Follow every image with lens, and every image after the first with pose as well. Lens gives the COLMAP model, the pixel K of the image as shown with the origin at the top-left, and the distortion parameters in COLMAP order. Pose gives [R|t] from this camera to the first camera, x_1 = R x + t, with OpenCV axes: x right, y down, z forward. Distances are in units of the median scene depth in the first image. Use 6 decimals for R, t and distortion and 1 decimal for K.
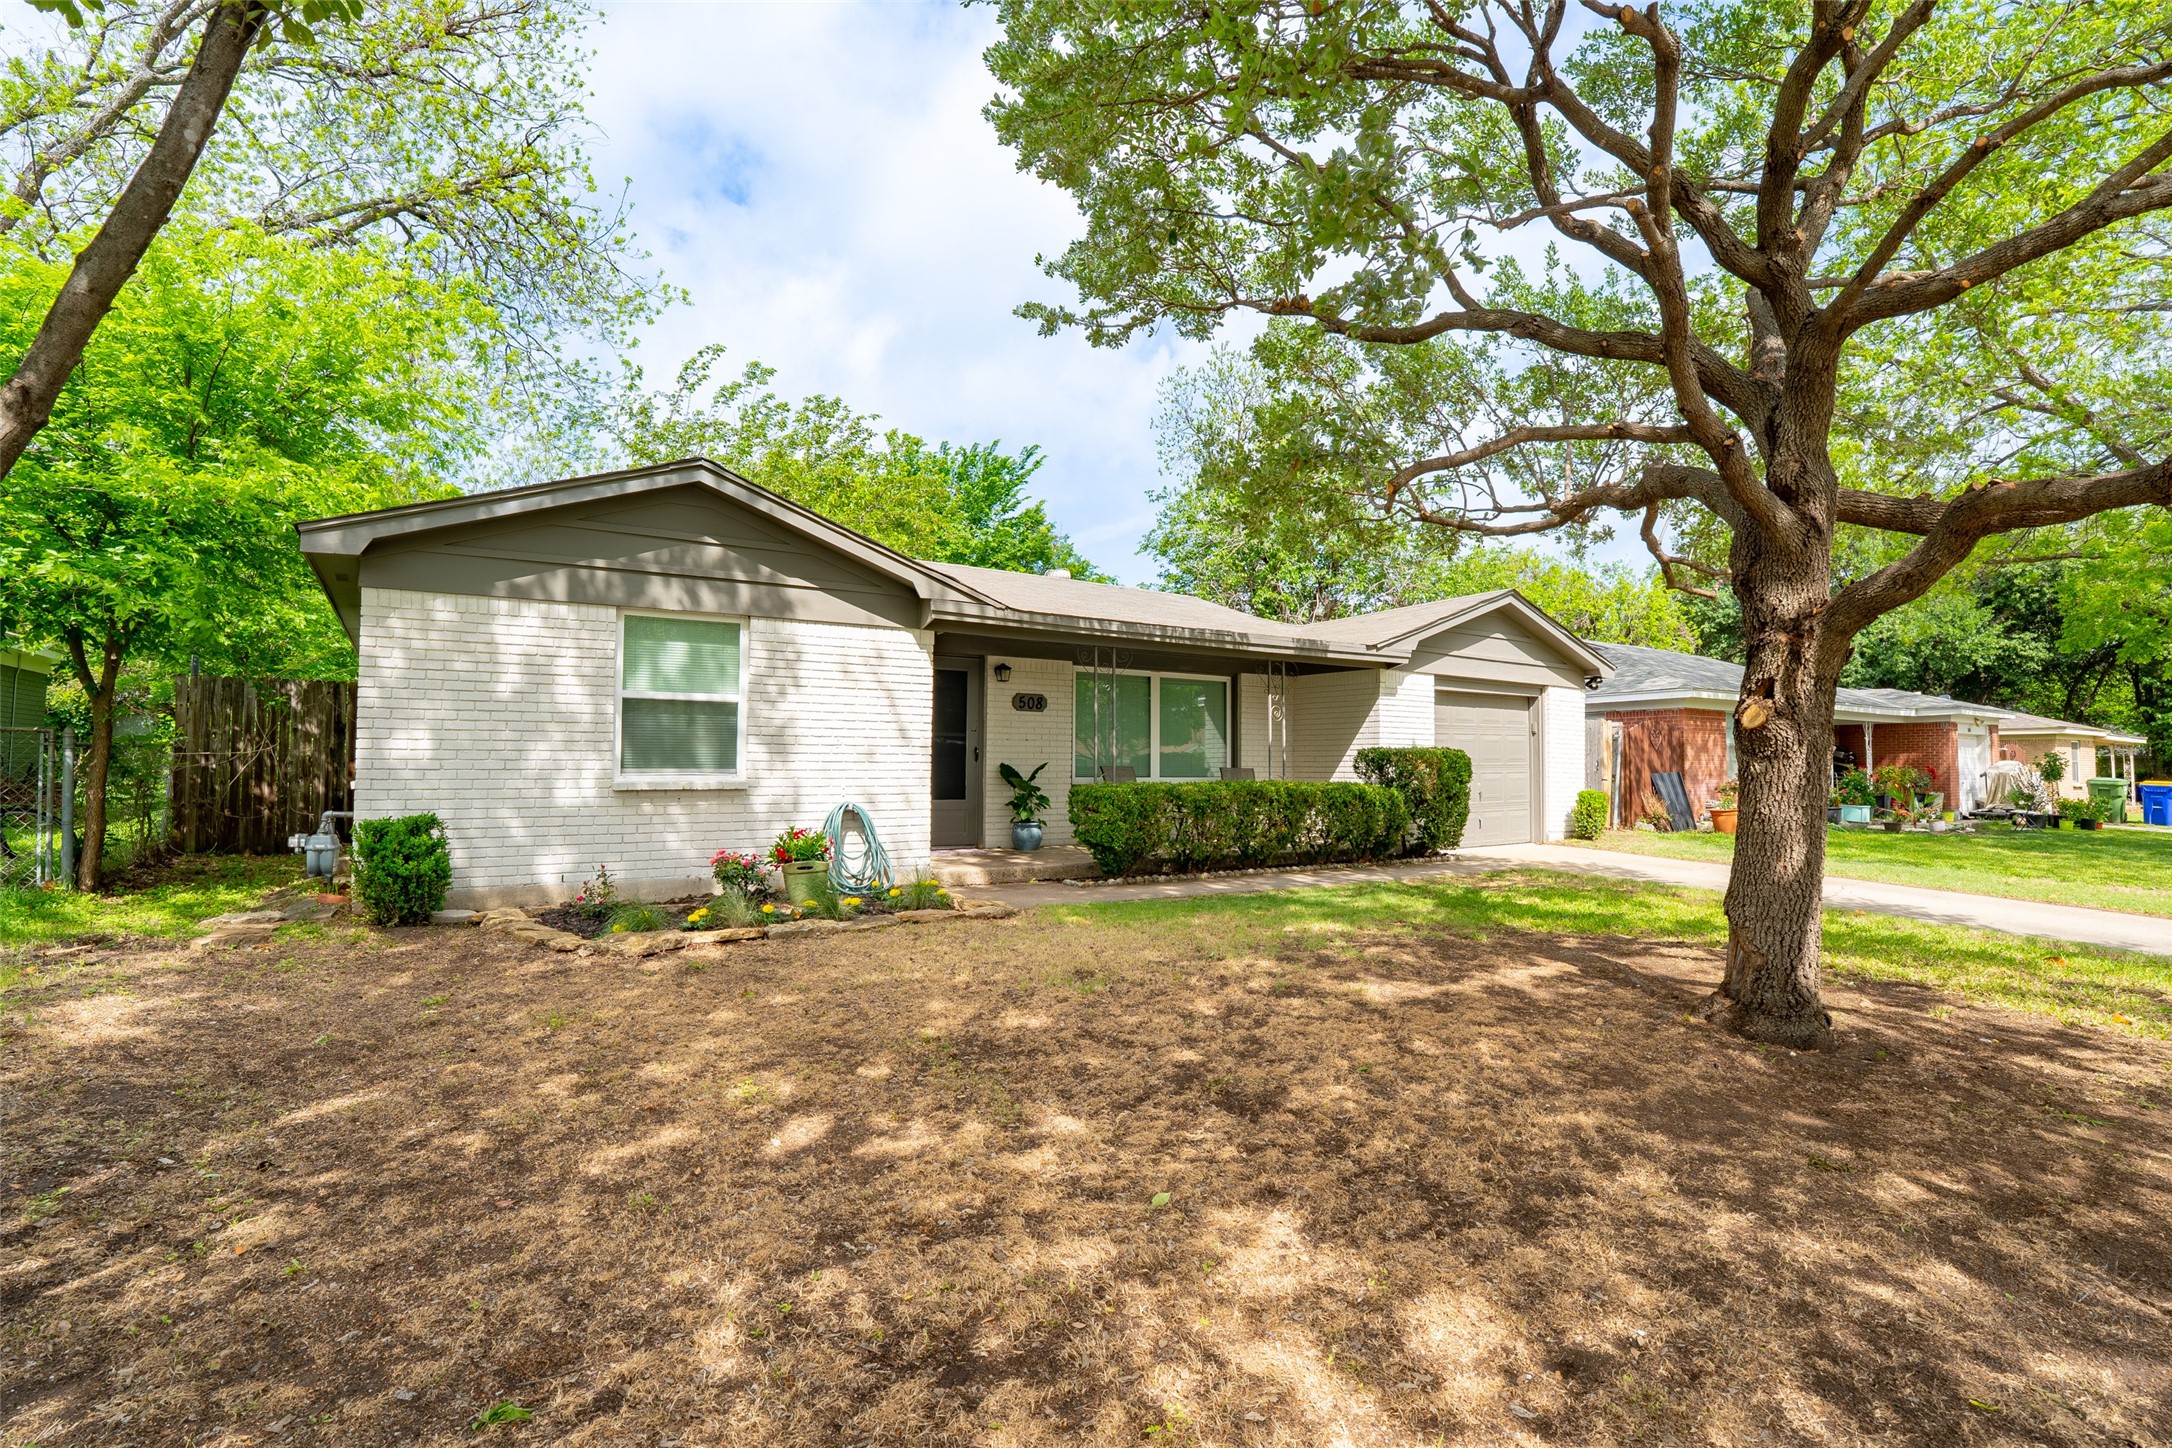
lens RADIAL K [[1047.3, 0, 1122.0], [0, 1047.3, 721.7], [0, 0, 1]] dist [-0.067368, 0.025270]
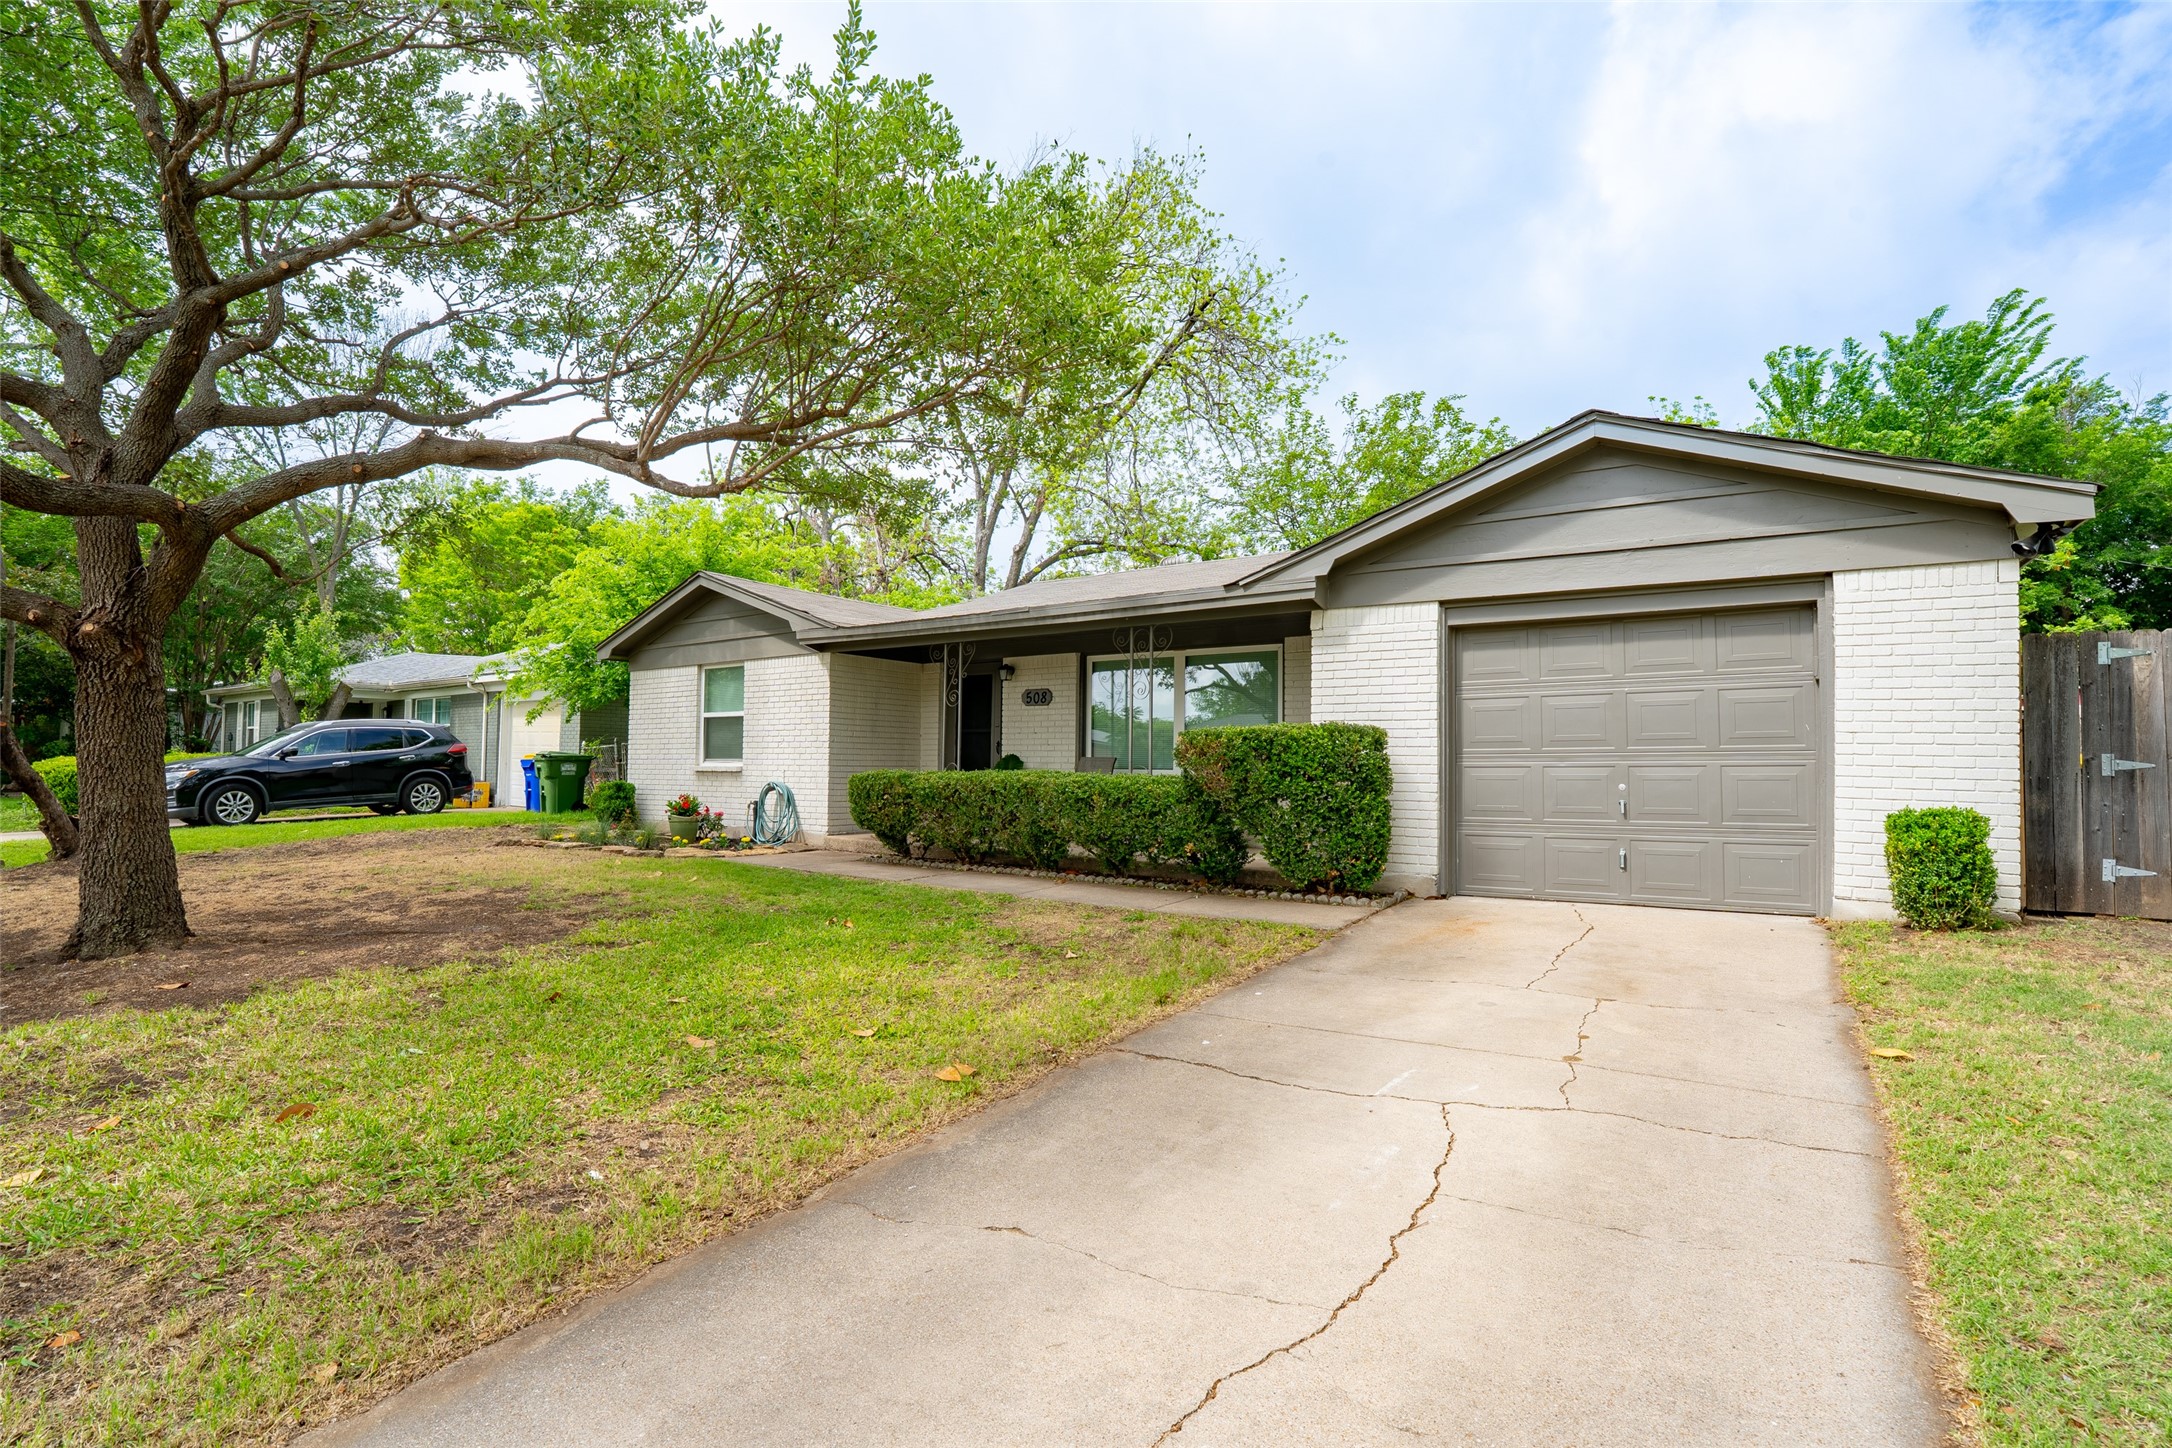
lens RADIAL K [[1015.5, 0, 1086.0], [0, 1015.5, 724.0], [0, 0, 1]] dist [-0.071414, 0.026686]
pose [[0.341478, -0.042836, -0.938913, 1.013670], [0.032658, 0.998898, -0.033696, 0.050738], [0.939322, -0.019156, 0.342501, 0.799867]]
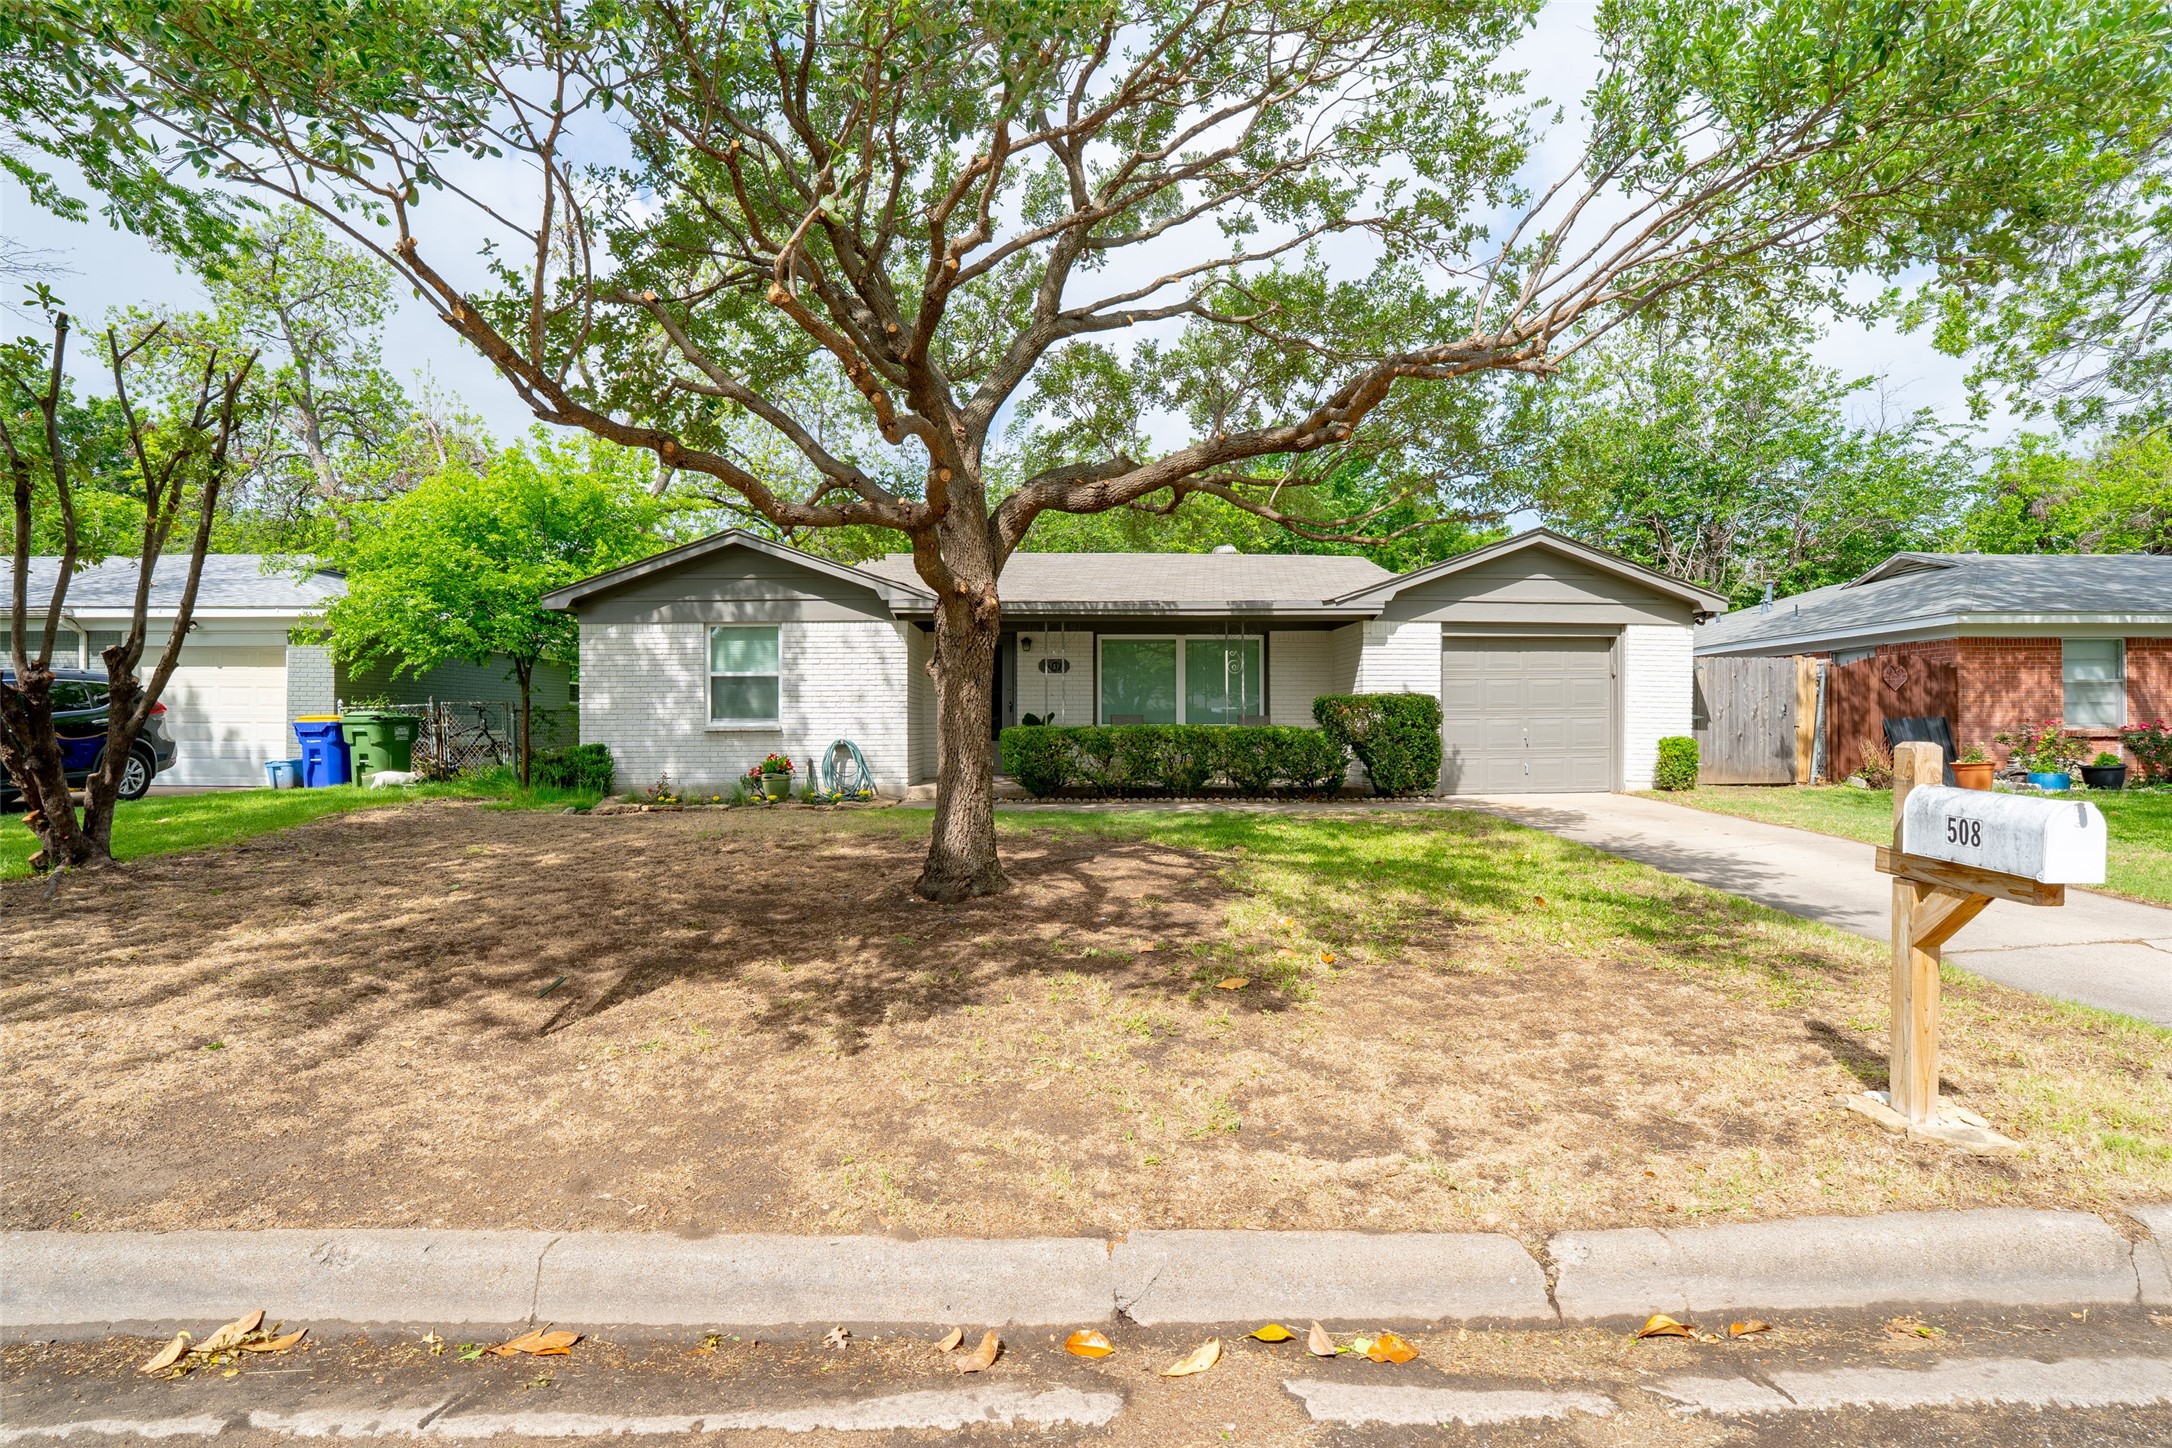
lens RADIAL K [[1015.5, 0, 1086.0], [0, 1015.5, 724.0], [0, 0, 1]] dist [-0.071414, 0.026686]
pose [[0.831702, -0.008566, -0.555157, 0.730588], [0.030610, 0.999068, 0.030442, 0.018265], [0.554378, -0.042312, 0.831189, -0.019463]]
